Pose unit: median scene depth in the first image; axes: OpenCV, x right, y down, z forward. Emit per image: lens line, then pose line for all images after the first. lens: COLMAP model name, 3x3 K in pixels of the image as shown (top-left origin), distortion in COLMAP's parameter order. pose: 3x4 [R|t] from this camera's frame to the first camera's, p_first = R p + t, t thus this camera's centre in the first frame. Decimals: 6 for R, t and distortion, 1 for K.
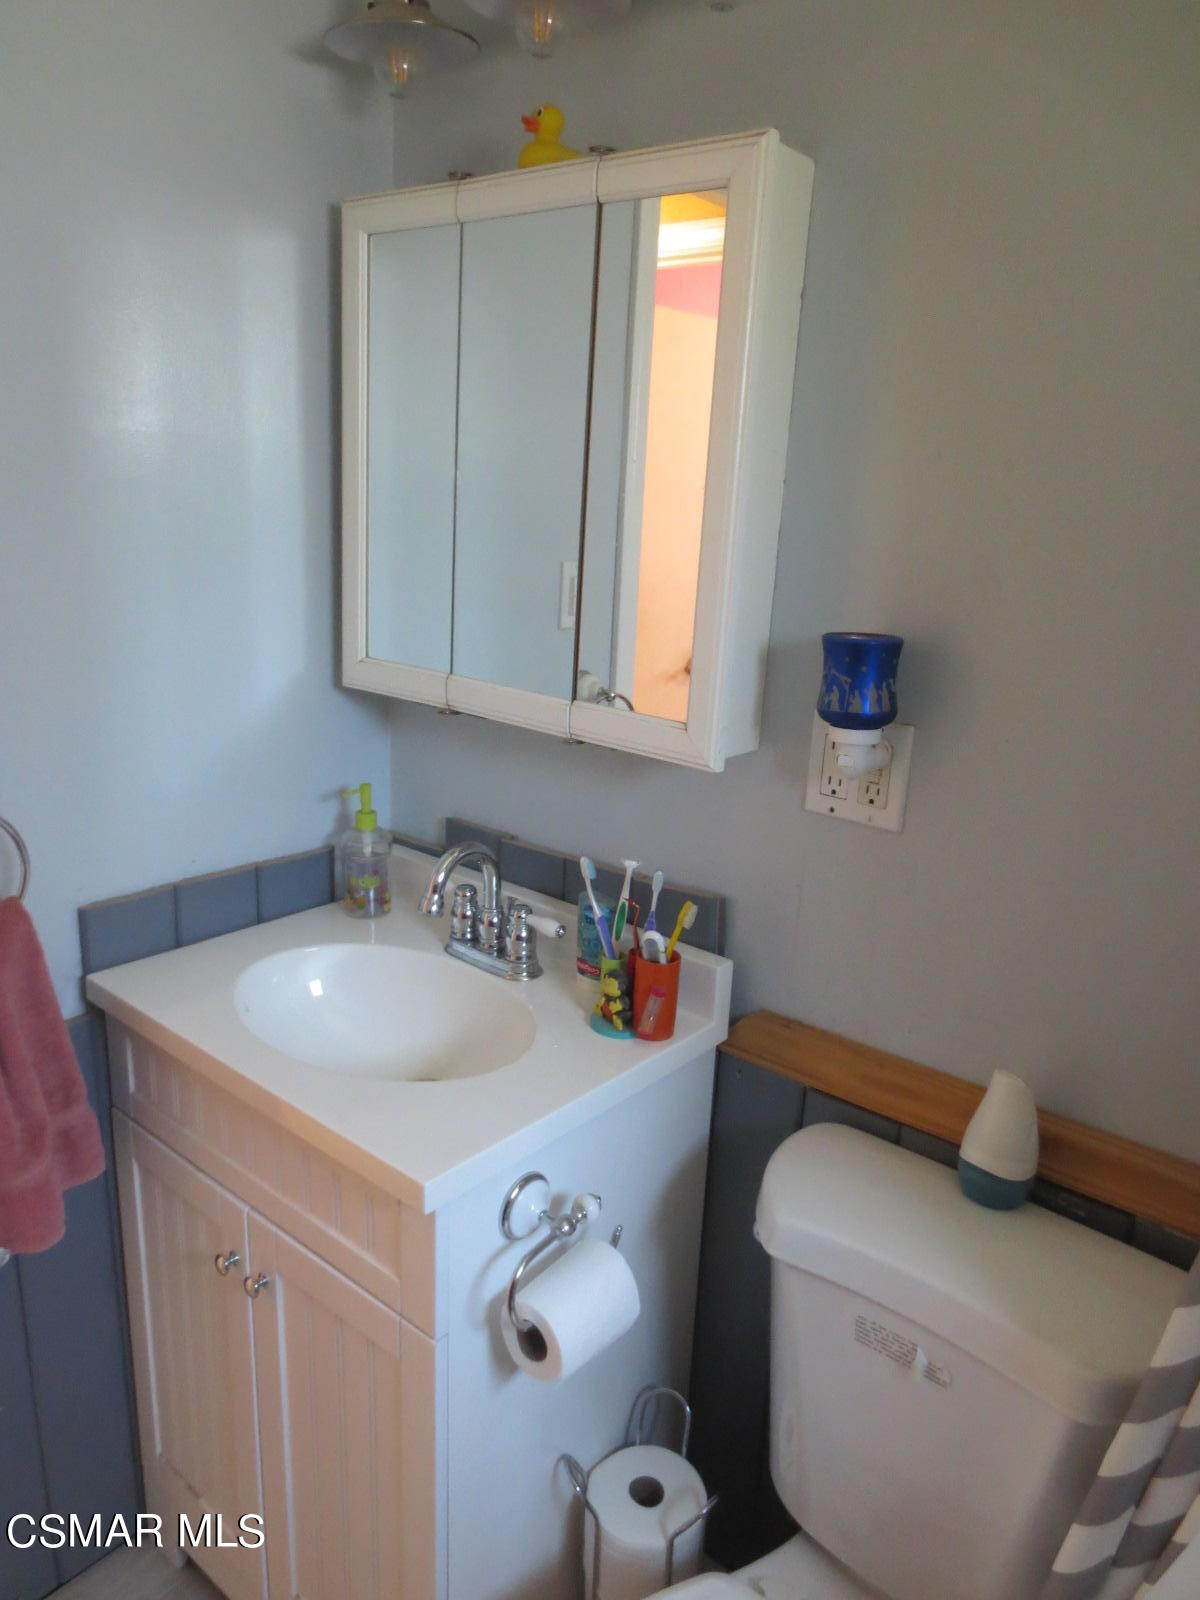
lens RADIAL K [[1139.5, 0, 599.8], [0, 1139.5, 804.2], [0, 0, 1]] dist [-0.032552, 0.016285]
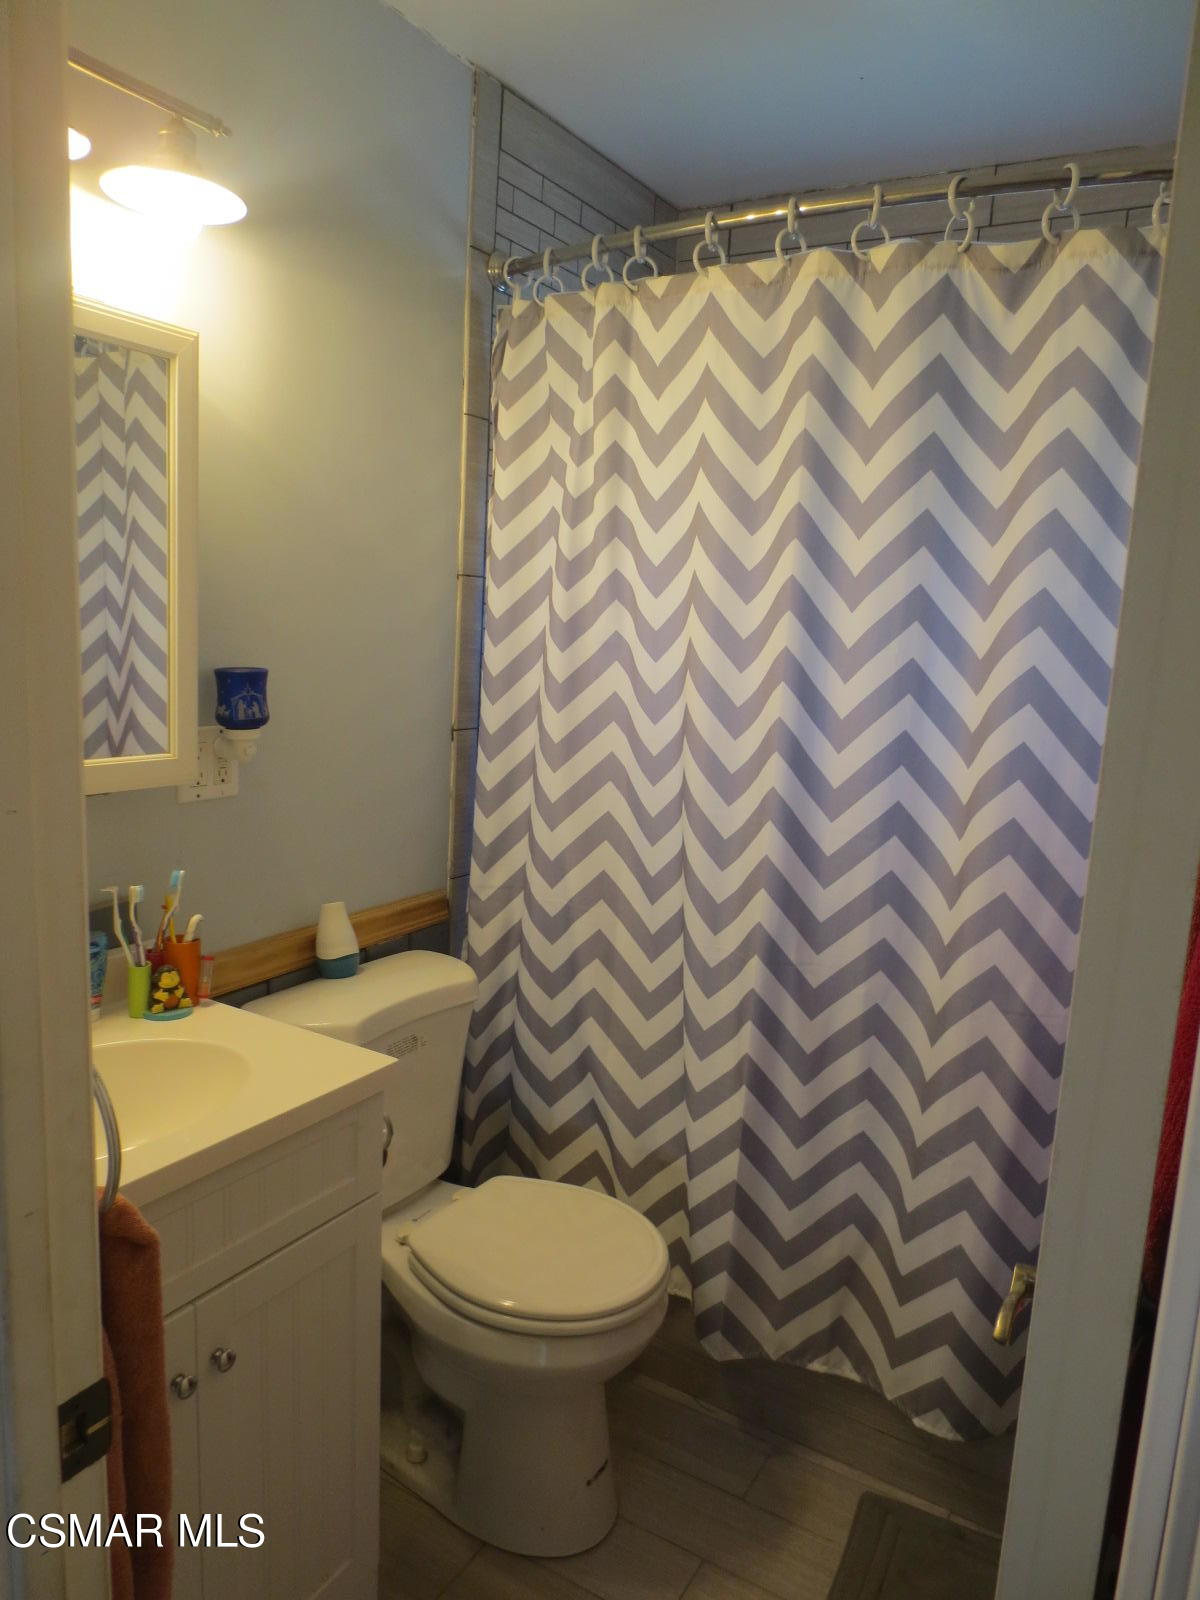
lens RADIAL K [[1139.5, 0, 601.7], [0, 1139.5, 800.7], [0, 0, 1]] dist [-0.032552, 0.016285]
pose [[-0.143065, -0.221894, 0.964518, -1.313826], [0.180404, 0.952370, 0.245858, -0.263355], [-0.973133, 0.209177, -0.096220, 0.707971]]
